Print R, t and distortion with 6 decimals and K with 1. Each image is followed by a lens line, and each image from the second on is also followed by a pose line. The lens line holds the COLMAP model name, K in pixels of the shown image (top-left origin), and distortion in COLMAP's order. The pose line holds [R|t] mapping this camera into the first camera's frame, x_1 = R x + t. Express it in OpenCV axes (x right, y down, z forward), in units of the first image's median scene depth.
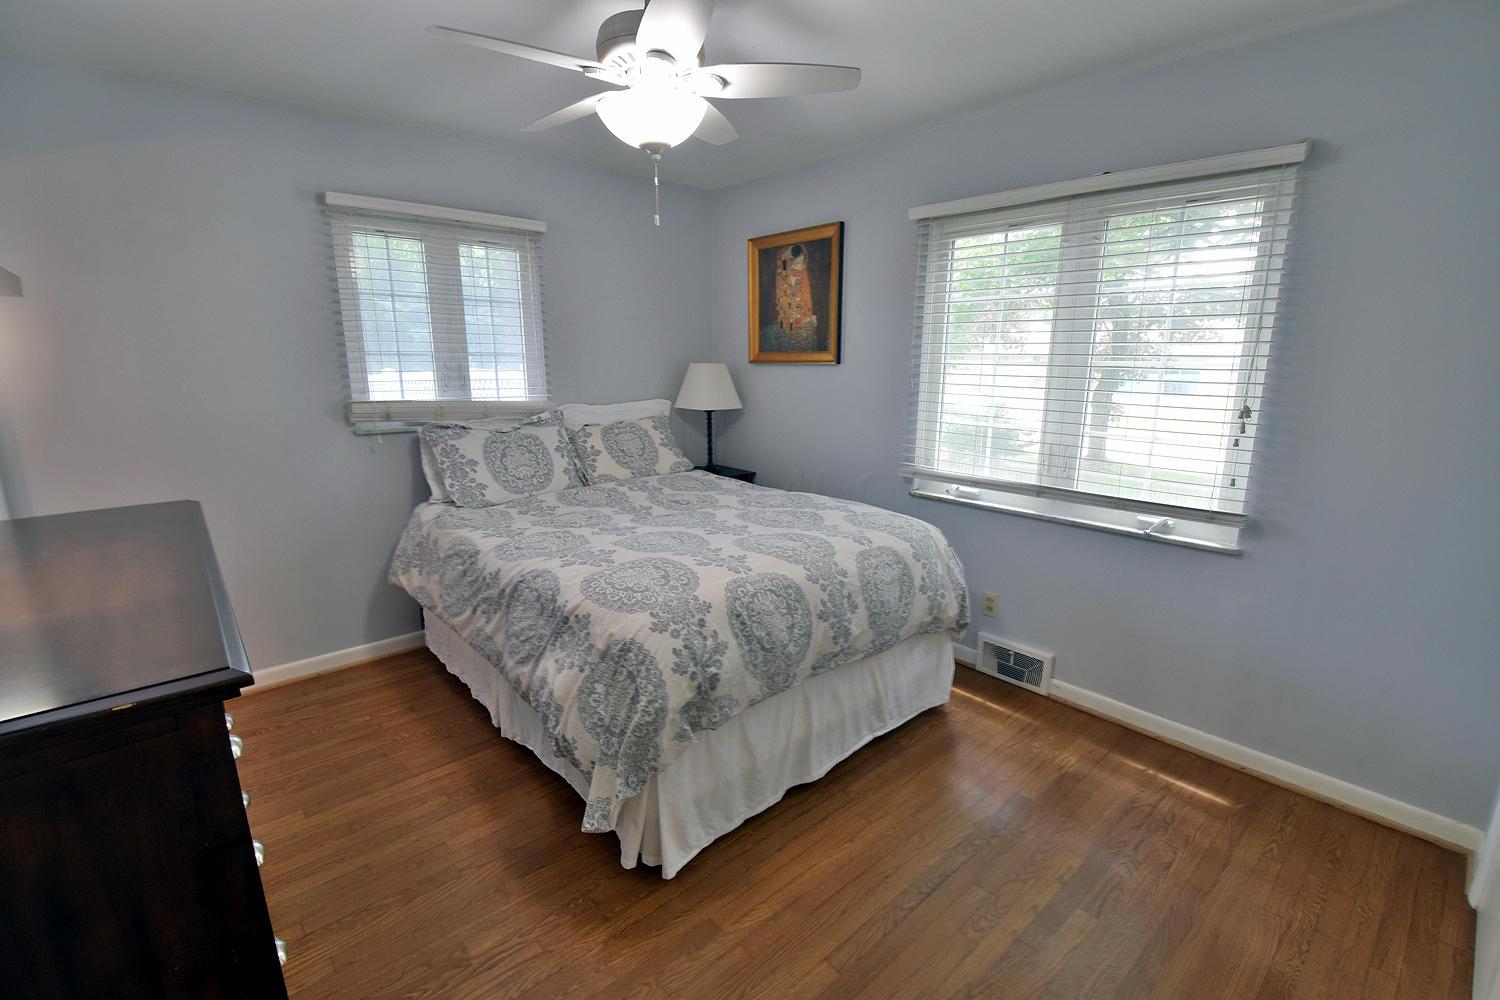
lens RADIAL K [[661.0, 0, 756.8], [0, 661.0, 512.8], [0, 0, 1]] dist [-0.000715, -0.012257]
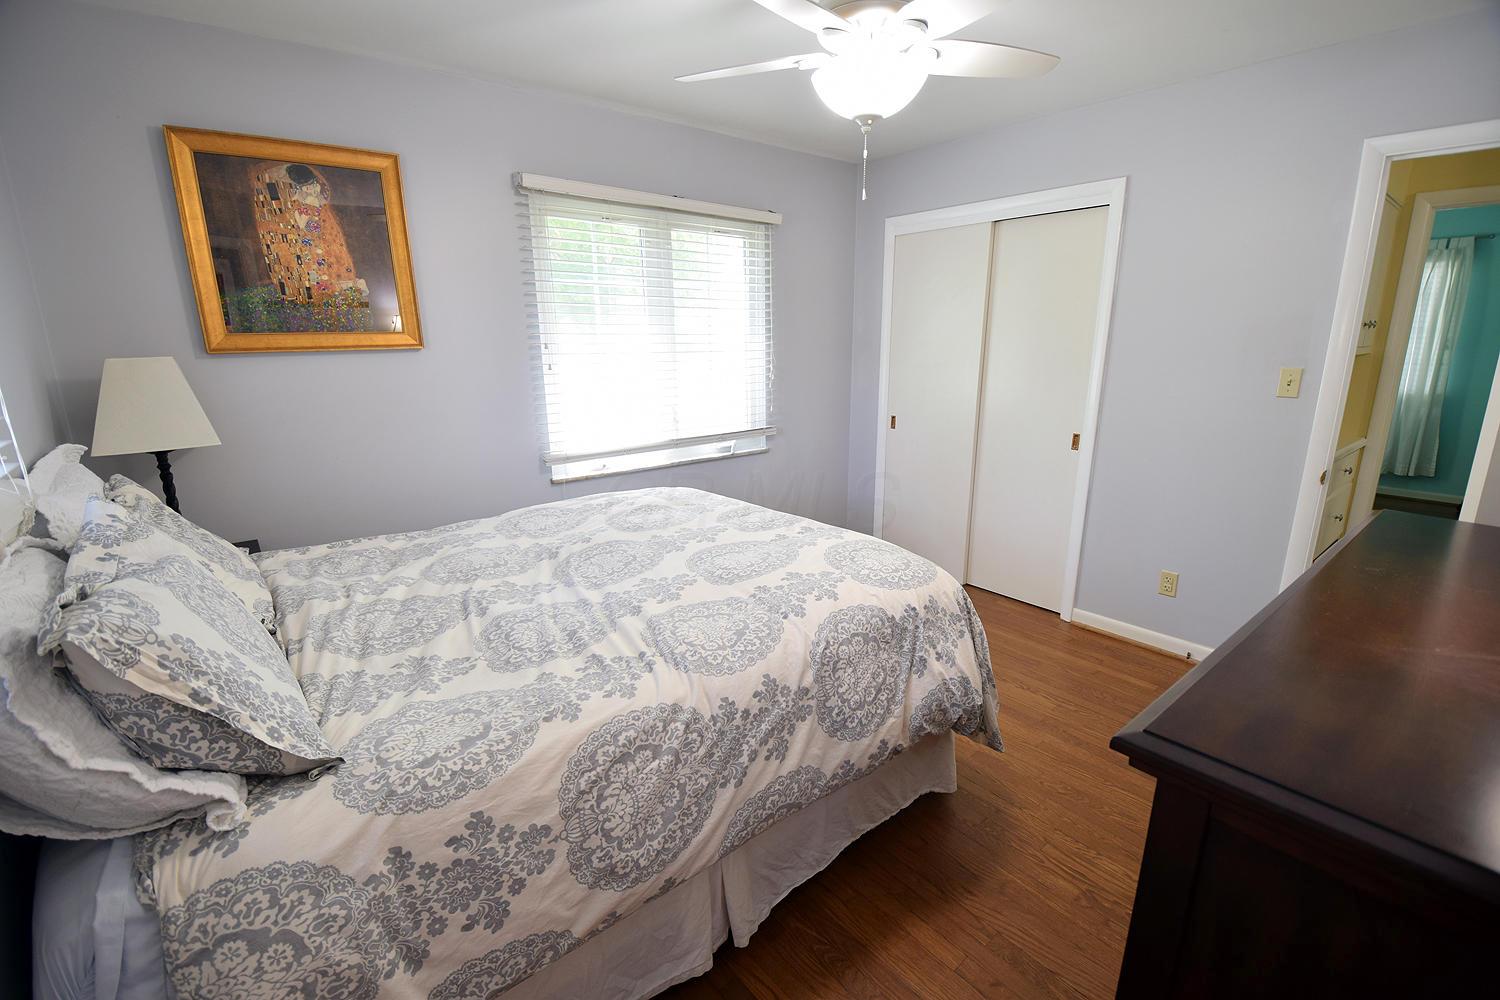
lens RADIAL K [[661.0, 0, 748.0], [0, 661.0, 504.2], [0, 0, 1]] dist [-0.000715, -0.012257]
pose [[0.044407, -0.251965, 0.966717, -0.619485], [0.237721, 0.942541, 0.234744, -0.143013], [-0.970318, 0.219384, 0.101752, 0.590125]]
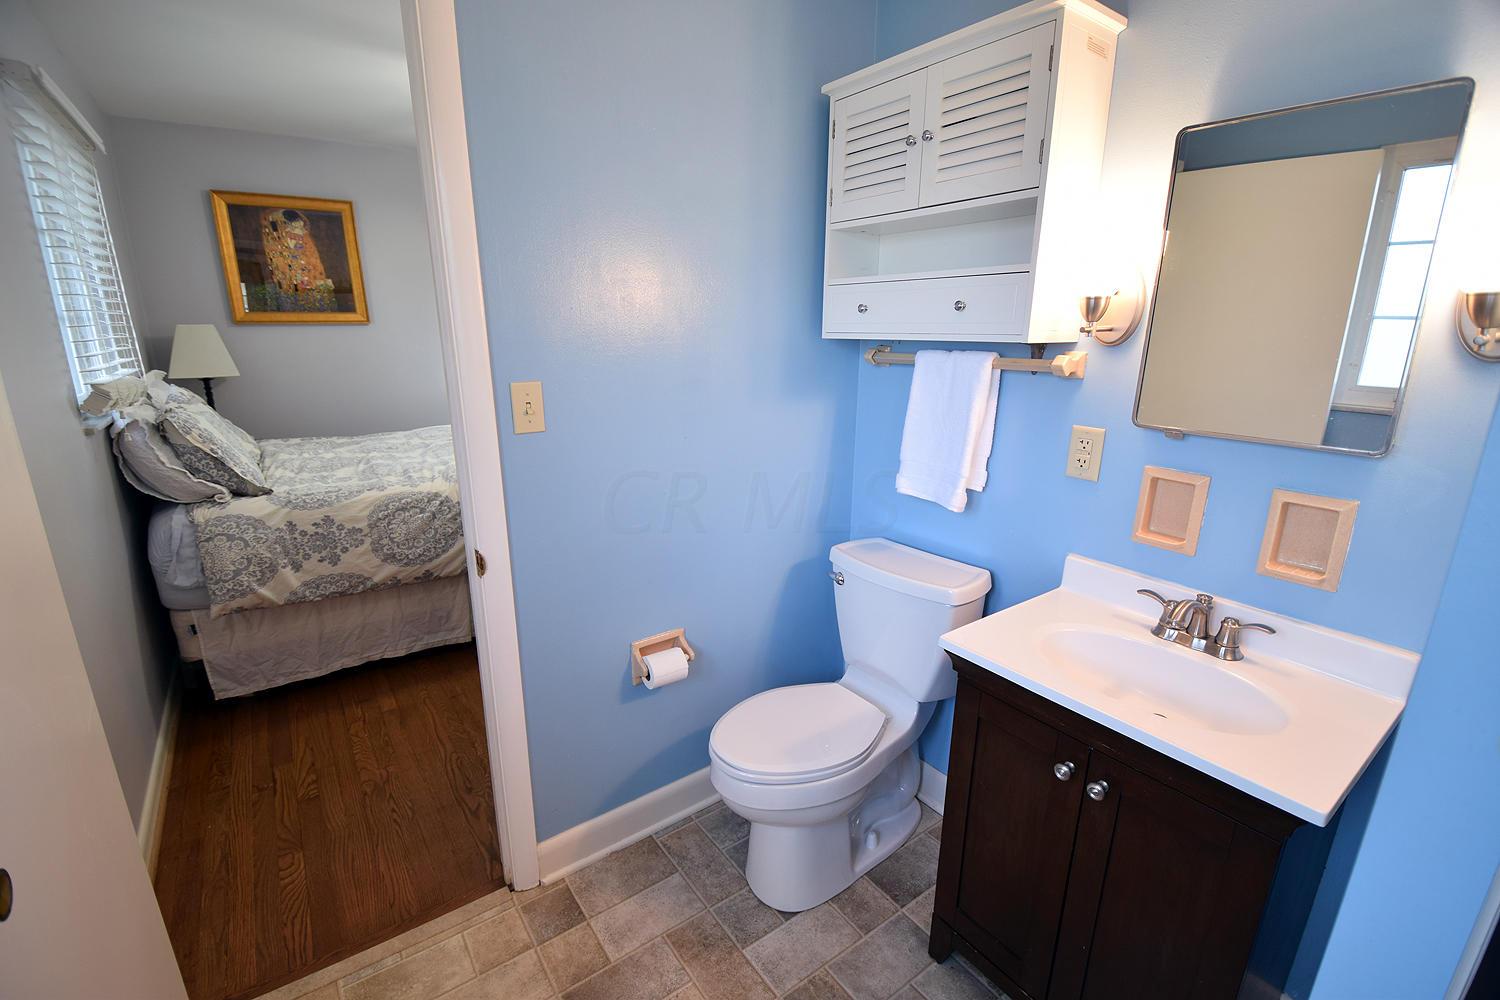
lens RADIAL K [[661.0, 0, 748.5], [0, 661.0, 505.9], [0, 0, 1]] dist [-0.000715, -0.012257]
pose [[0.099758, -0.266813, 0.958571, -0.999515], [0.221760, 0.945108, 0.239987, -0.049713], [-0.969985, 0.188632, 0.153451, 0.223114]]
